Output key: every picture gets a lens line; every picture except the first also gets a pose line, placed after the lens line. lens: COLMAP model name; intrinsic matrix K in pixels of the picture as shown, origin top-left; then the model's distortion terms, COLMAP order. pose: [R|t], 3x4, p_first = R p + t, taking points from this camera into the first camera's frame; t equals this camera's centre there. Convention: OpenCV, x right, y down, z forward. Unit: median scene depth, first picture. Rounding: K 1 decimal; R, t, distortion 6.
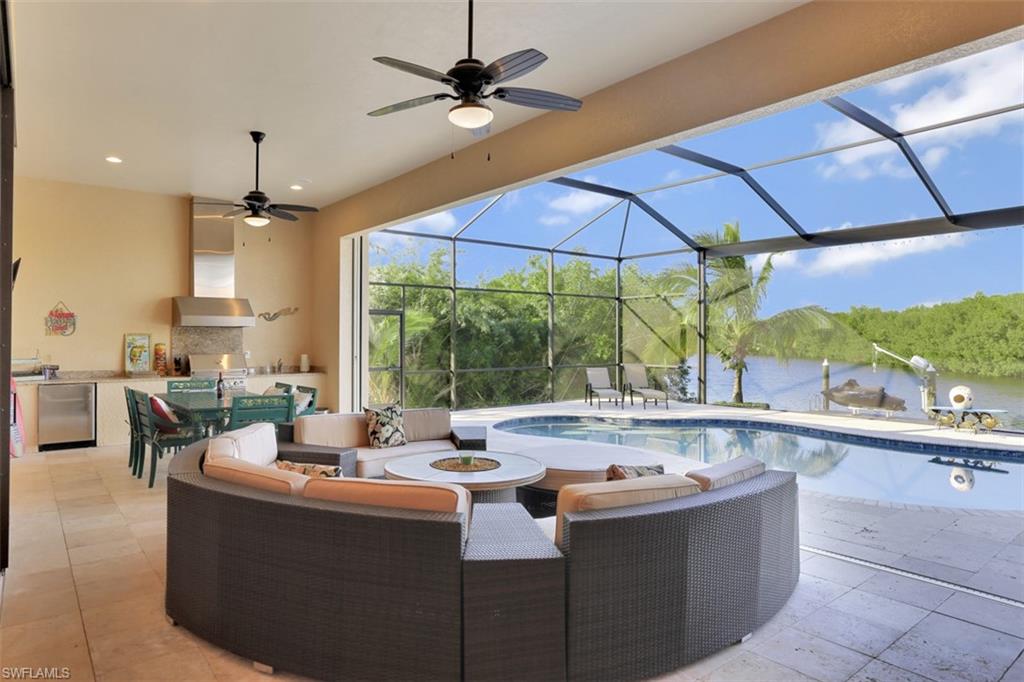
lens RADIAL K [[611.8, 0, 514.1], [0, 611.8, 330.4], [0, 0, 1]] dist [-0.032078, 0.000929]
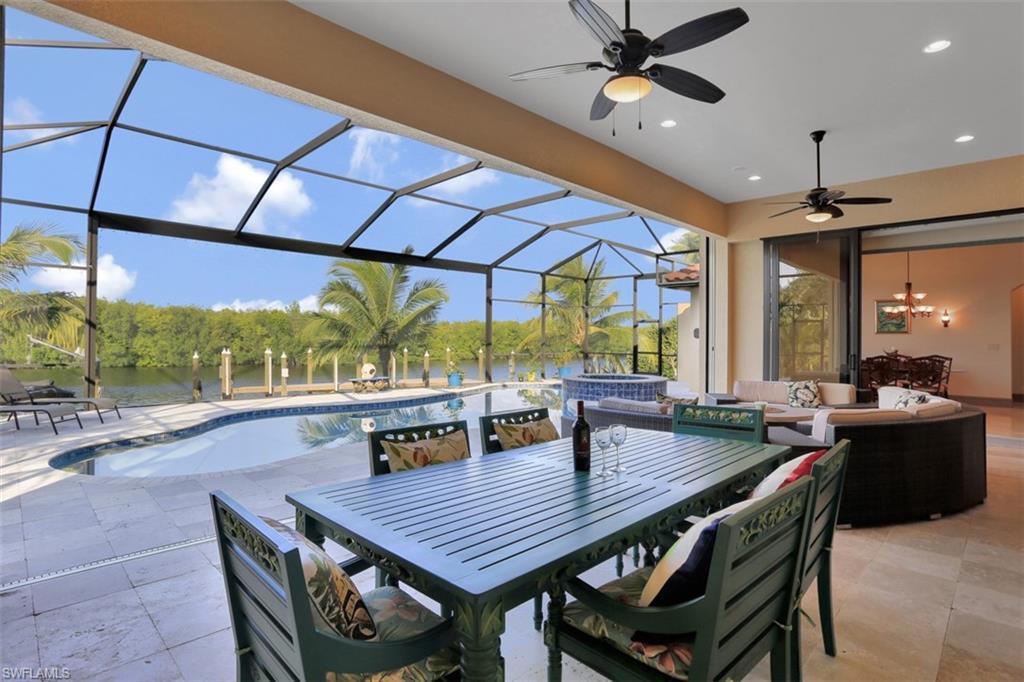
lens RADIAL K [[531.7, 0, 504.3], [0, 531.7, 334.9], [0, 0, 1]] dist [-0.069562, 0.038210]
pose [[-0.101230, 0.004159, 0.994854, -0.570843], [-0.023277, 0.999708, -0.006548, 0.021594], [-0.994591, -0.023820, -0.101103, 0.756929]]
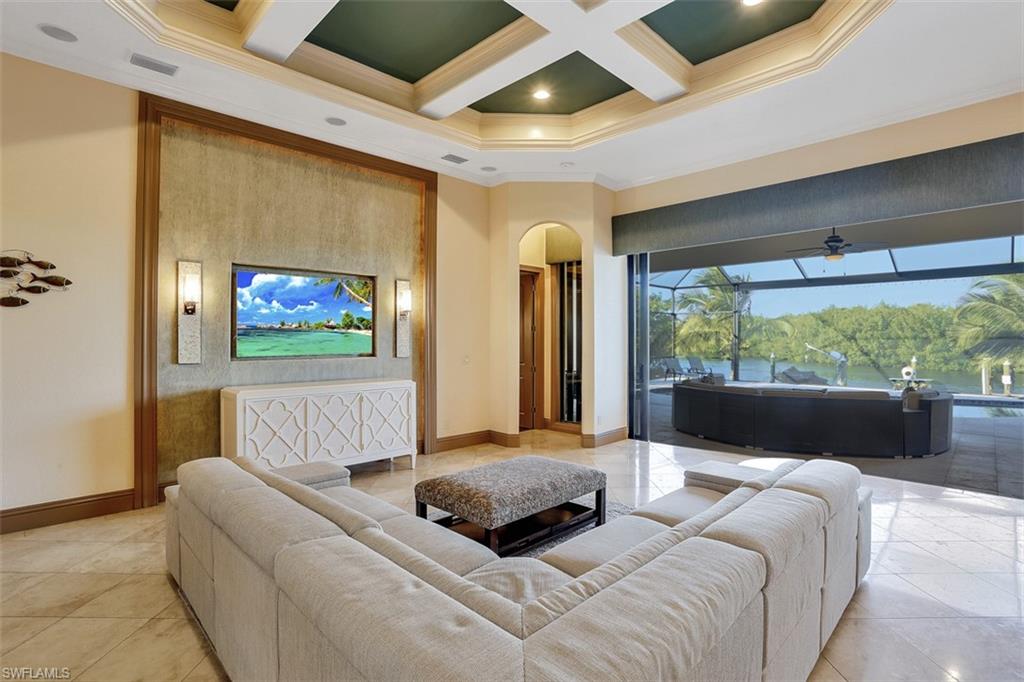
lens RADIAL K [[496.4, 0, 512.8], [0, 496.4, 332.6], [0, 0, 1]] dist [-0.067157, 0.029866]
pose [[0.994198, 0.000852, 0.107561, -0.566419], [-0.000982, 0.999999, 0.001151, -0.010623], [-0.107560, -0.001250, 0.994198, -0.299296]]
